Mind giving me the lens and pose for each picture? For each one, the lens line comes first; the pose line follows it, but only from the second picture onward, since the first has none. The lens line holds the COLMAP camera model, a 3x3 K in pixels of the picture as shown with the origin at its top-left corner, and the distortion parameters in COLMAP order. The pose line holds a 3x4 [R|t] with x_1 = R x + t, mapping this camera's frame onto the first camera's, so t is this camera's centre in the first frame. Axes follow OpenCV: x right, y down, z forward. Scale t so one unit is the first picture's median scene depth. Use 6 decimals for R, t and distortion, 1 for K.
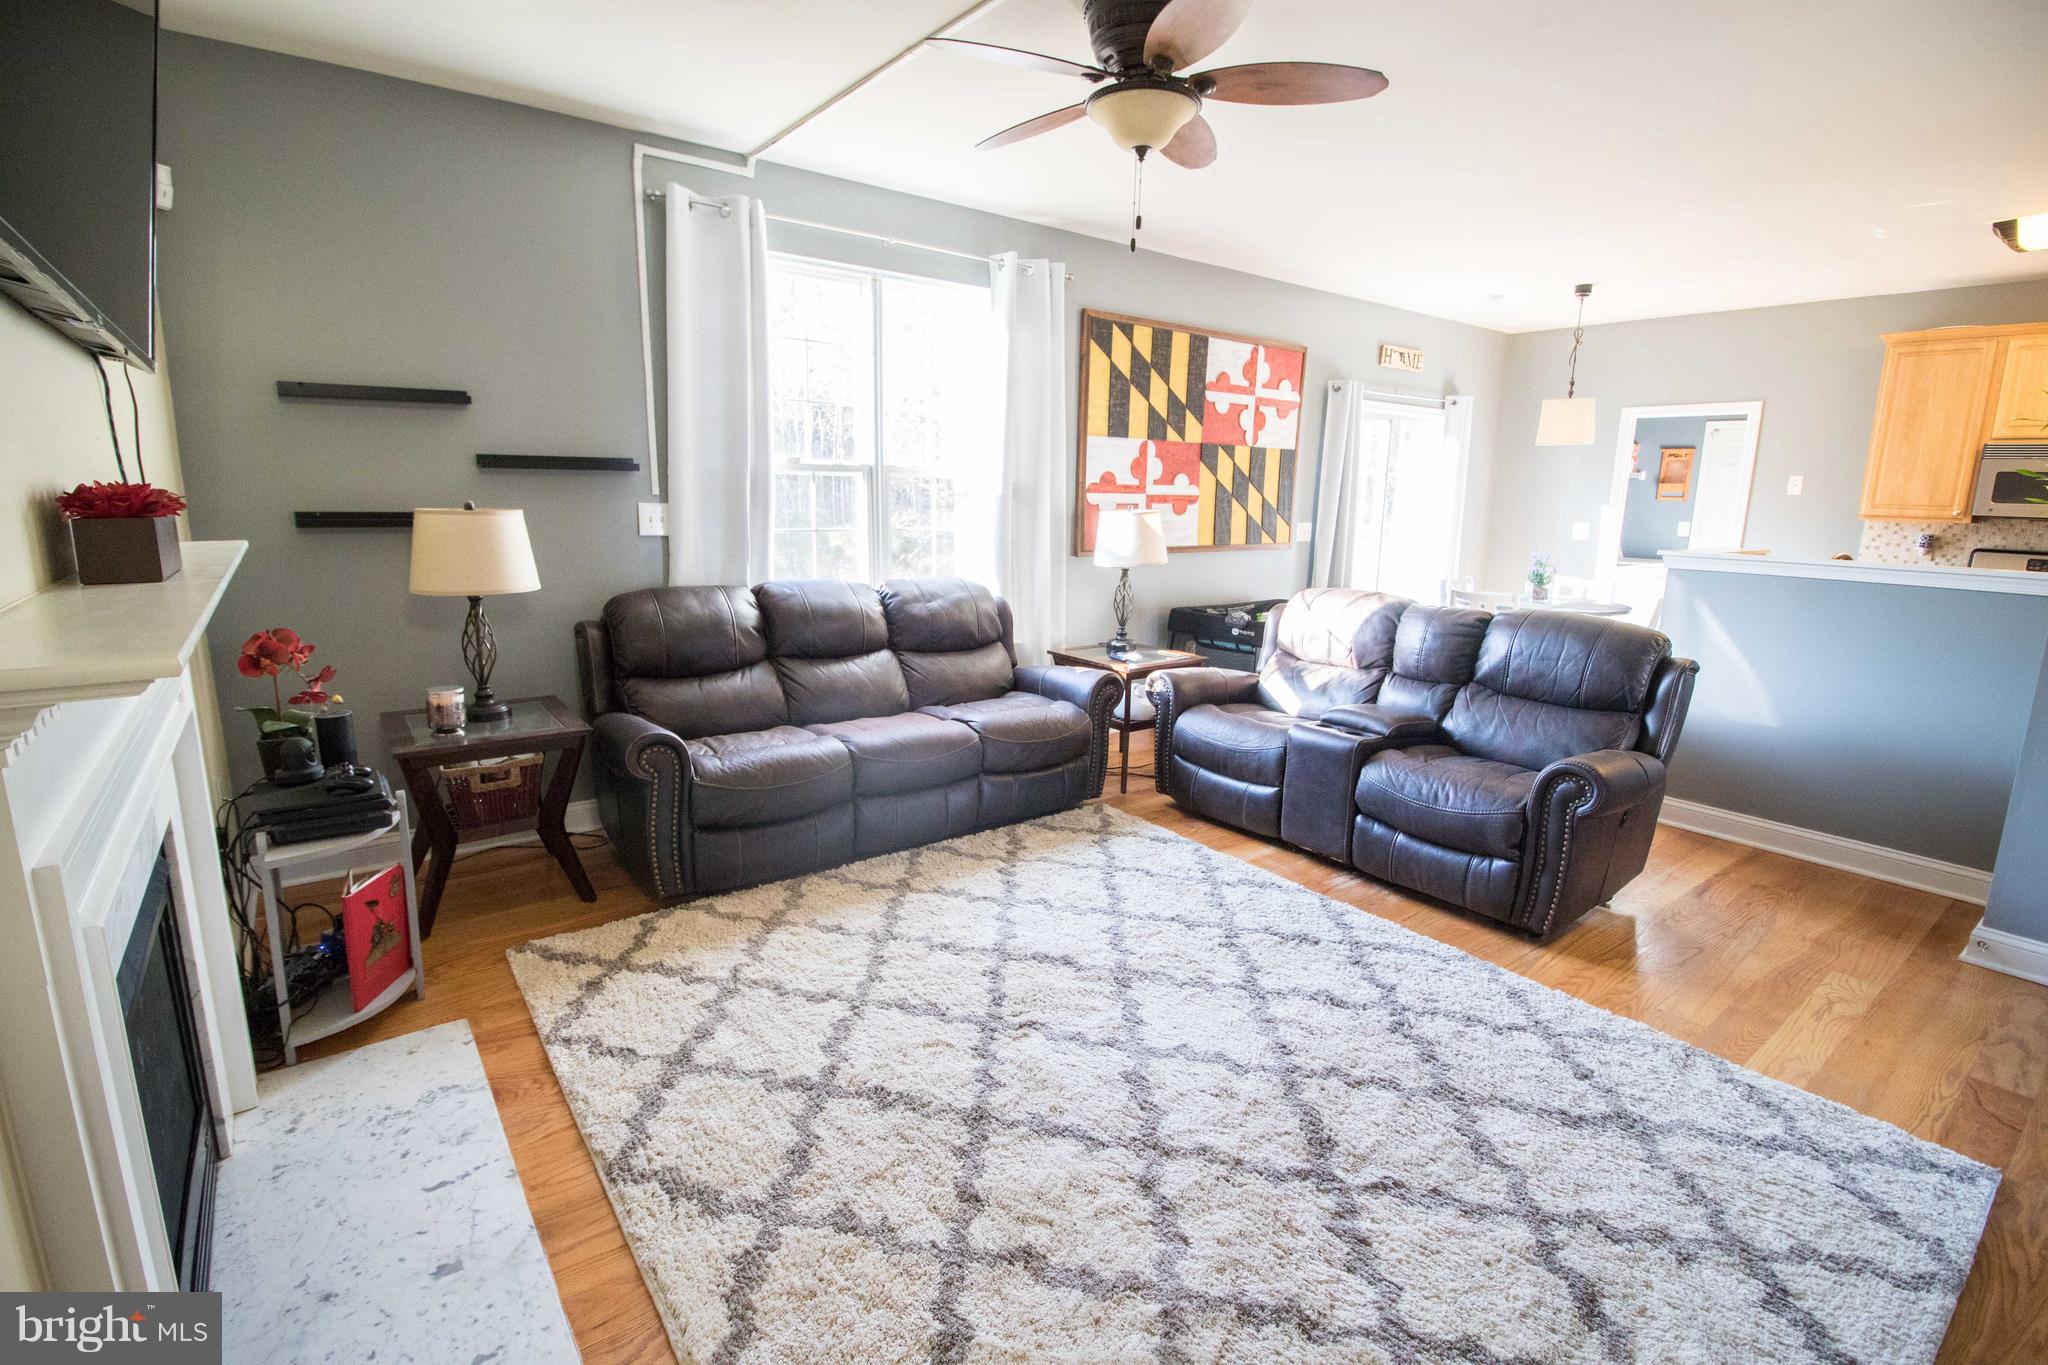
lens RADIAL K [[942.9, 0, 1025.8], [0, 942.9, 676.8], [0, 0, 1]] dist [-0.004610, -0.010797]
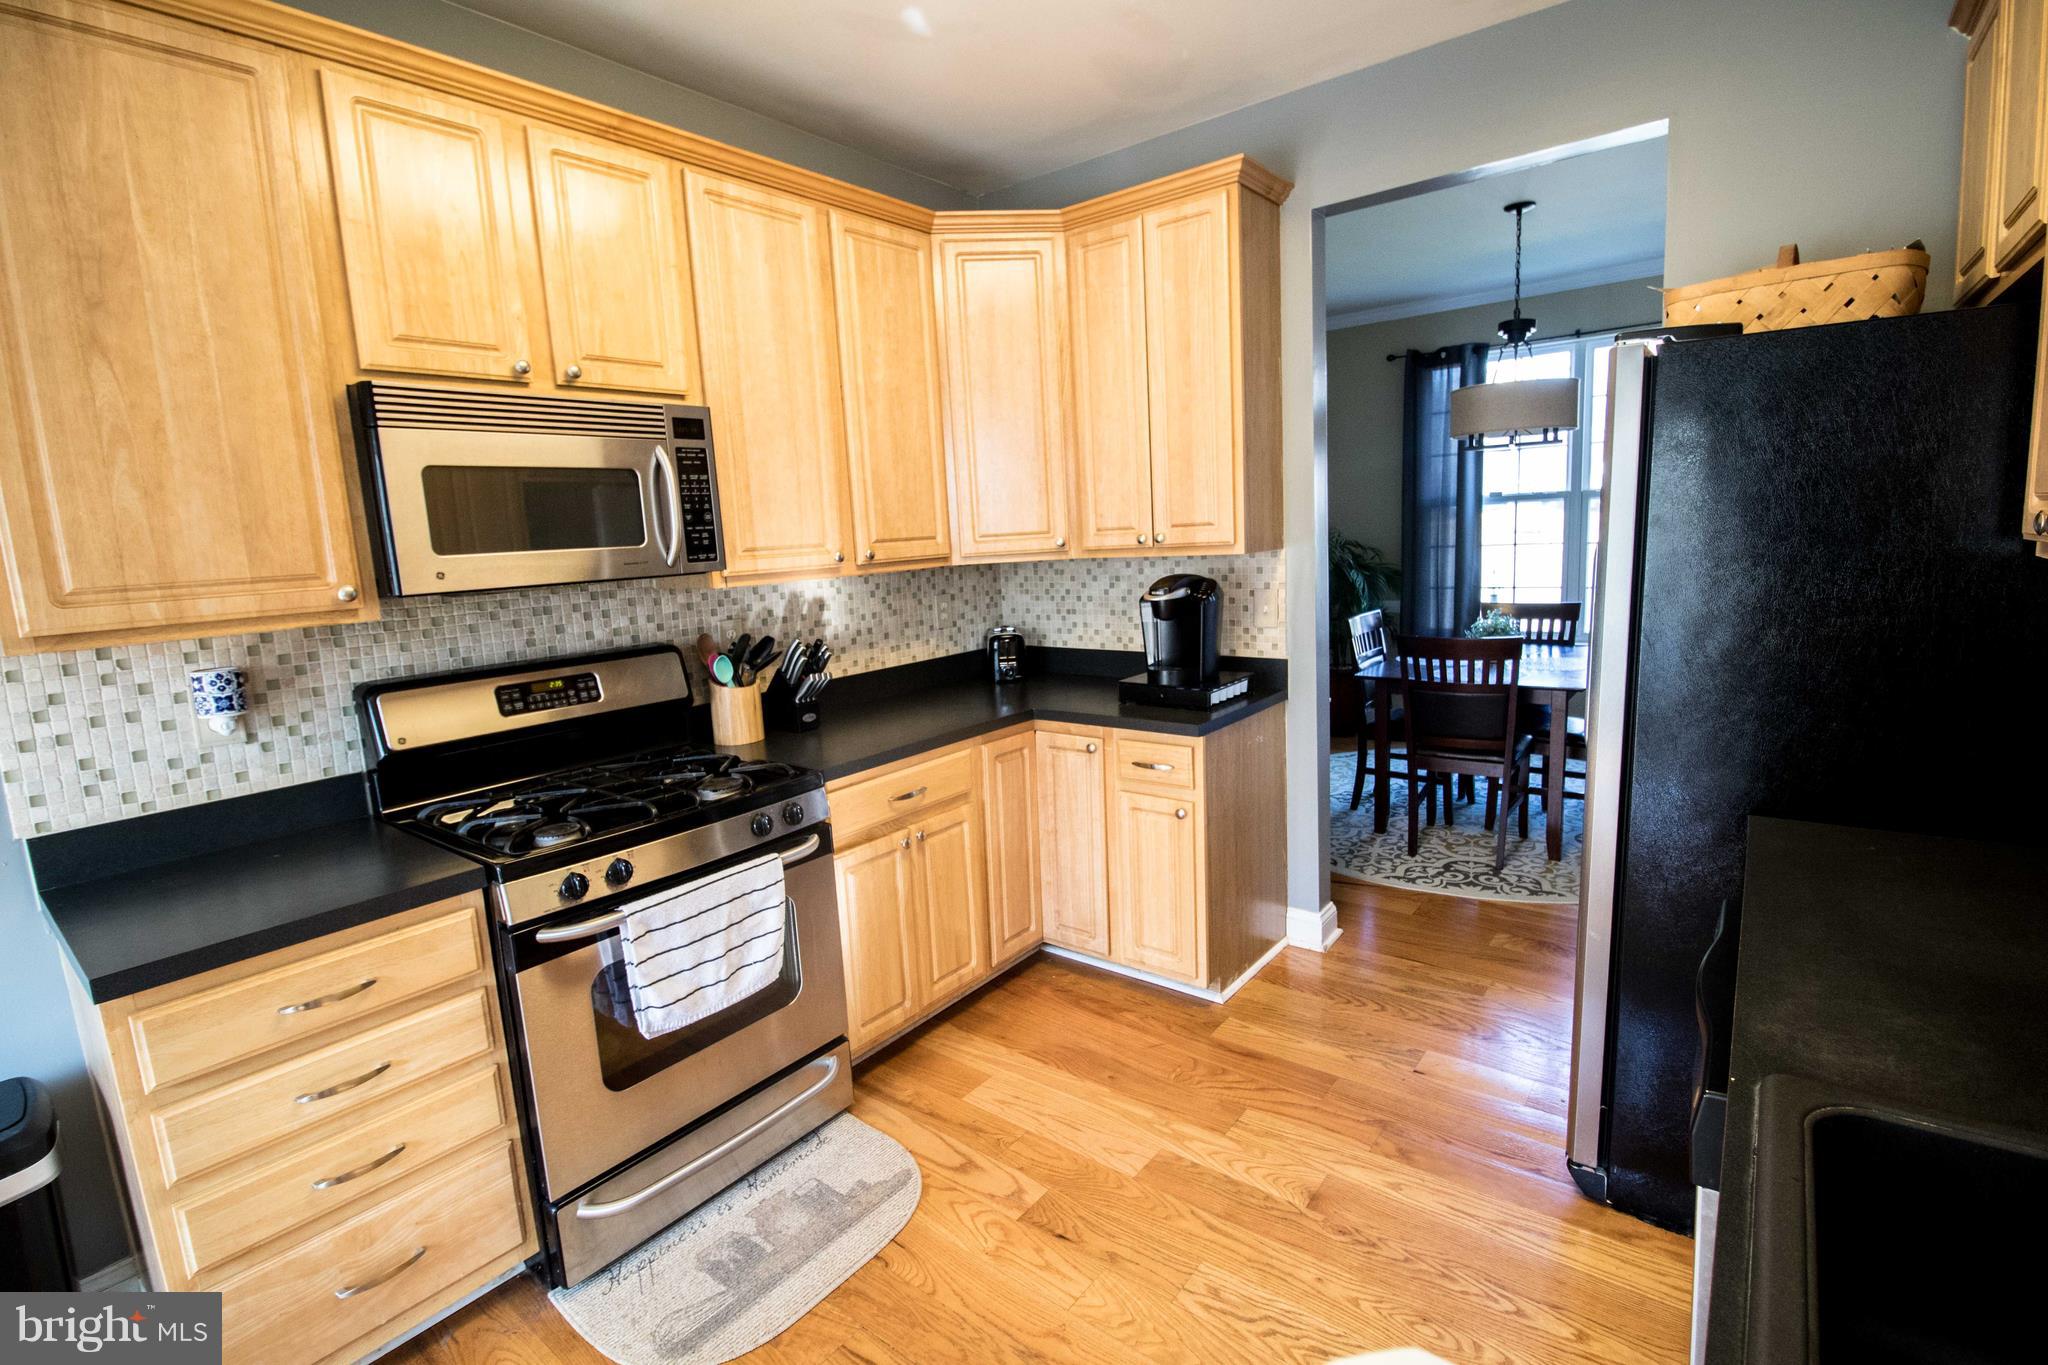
lens RADIAL K [[942.9, 0, 1030.8], [0, 942.9, 688.1], [0, 0, 1]] dist [-0.004610, -0.010797]
pose [[-0.251453, -0.161722, 0.954263, 0.641942], [0.234349, 0.946431, 0.222147, -0.166825], [-0.939070, 0.279491, -0.200084, 0.874067]]
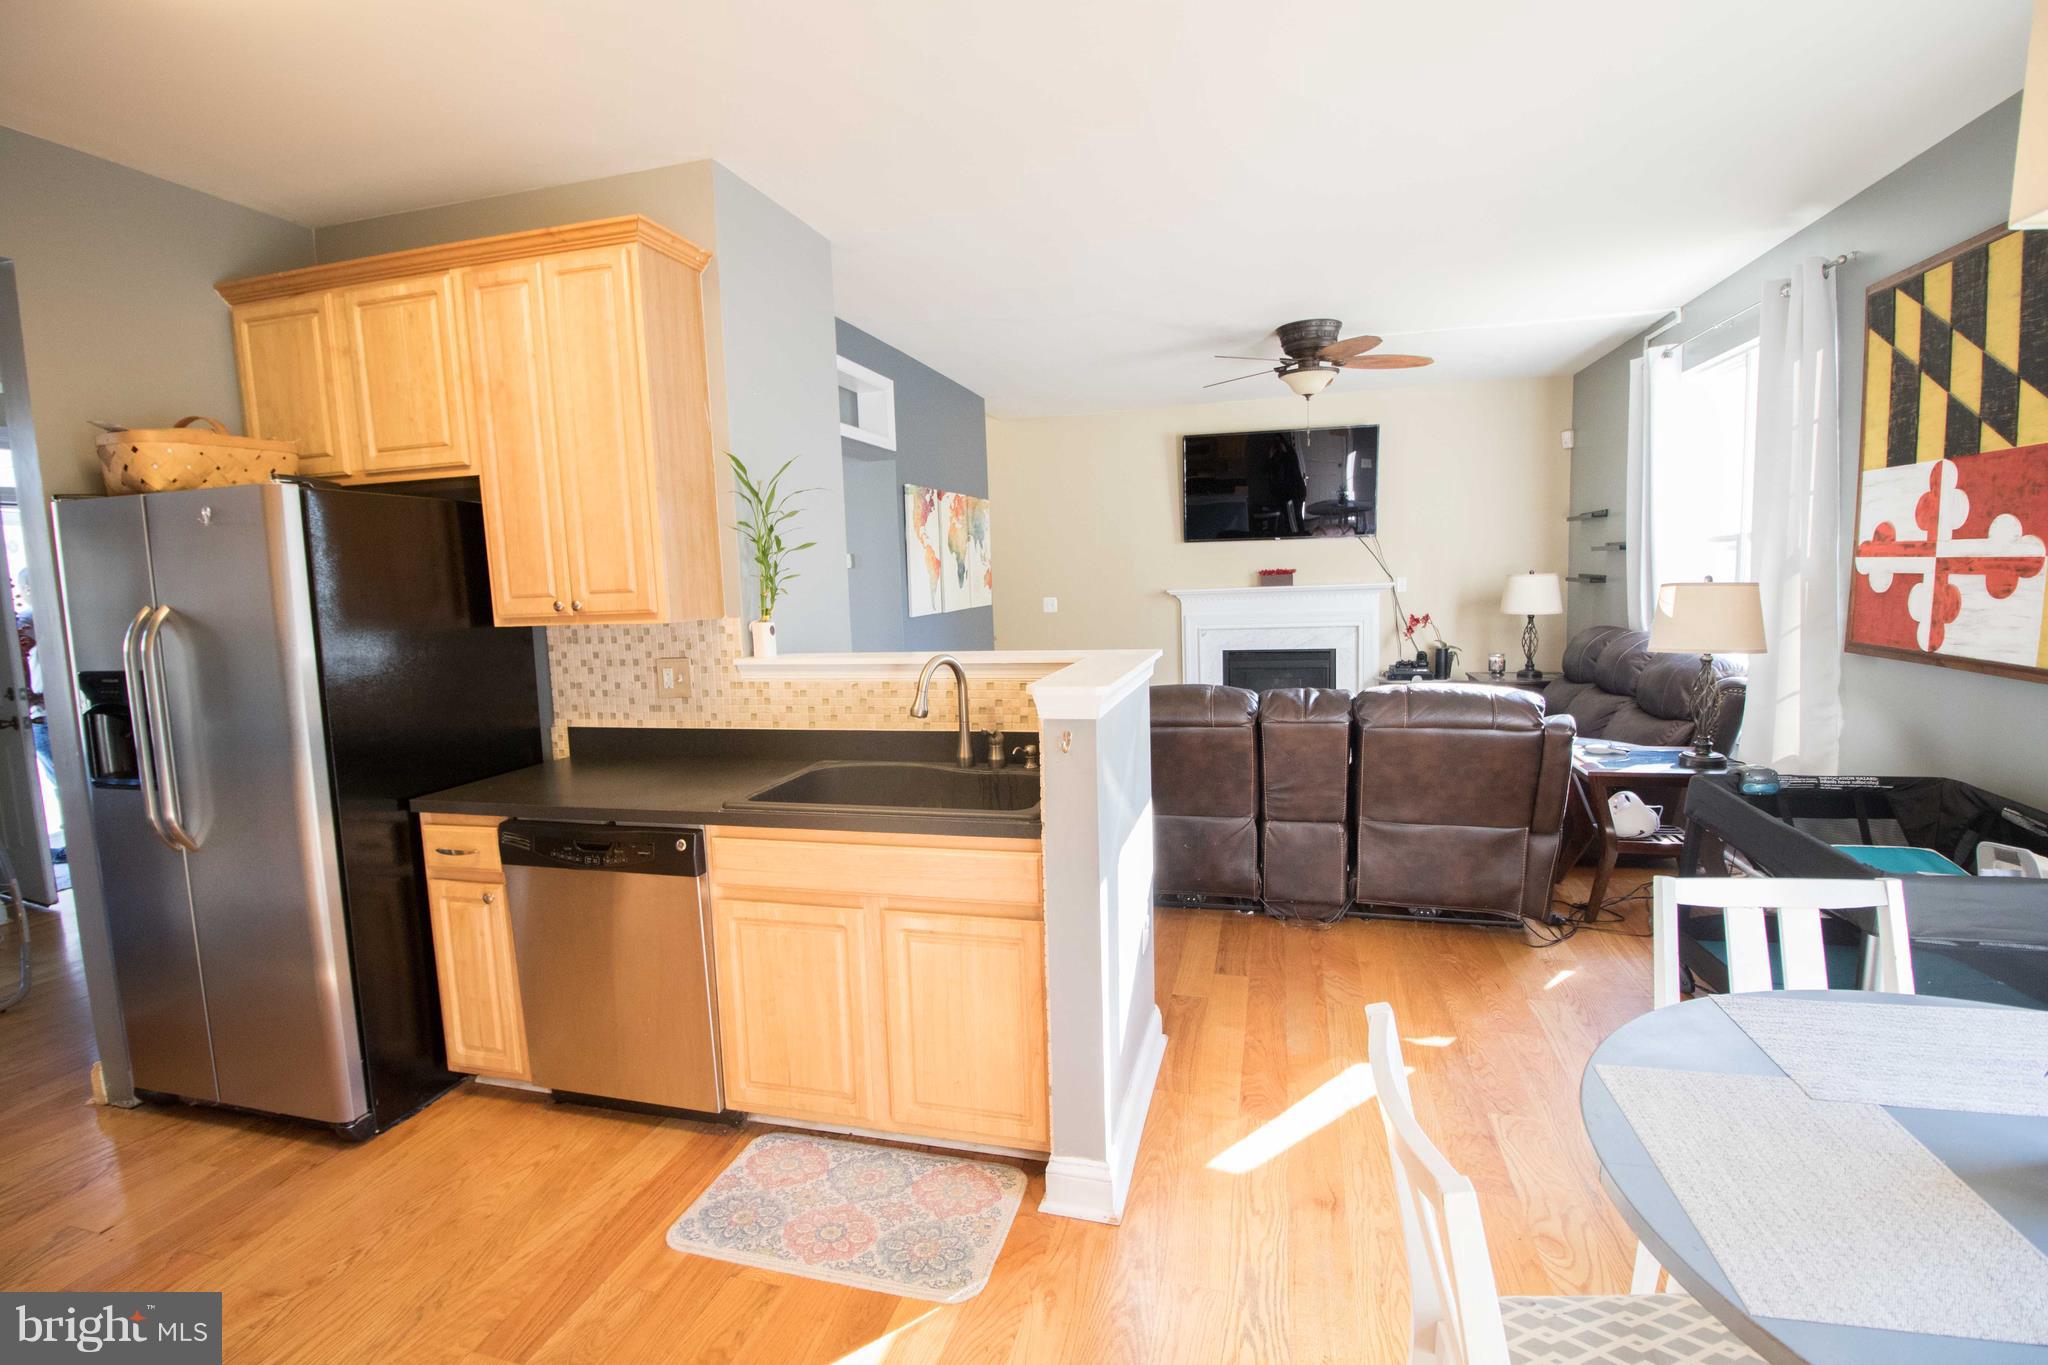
lens RADIAL K [[942.9, 0, 1019.8], [0, 942.9, 680.8], [0, 0, 1]] dist [-0.004610, -0.010797]
pose [[-0.796474, 0.077954, -0.599627, 0.910868], [-0.098897, 0.961508, 0.256364, -0.216572], [0.596530, 0.263488, -0.758107, 1.143559]]
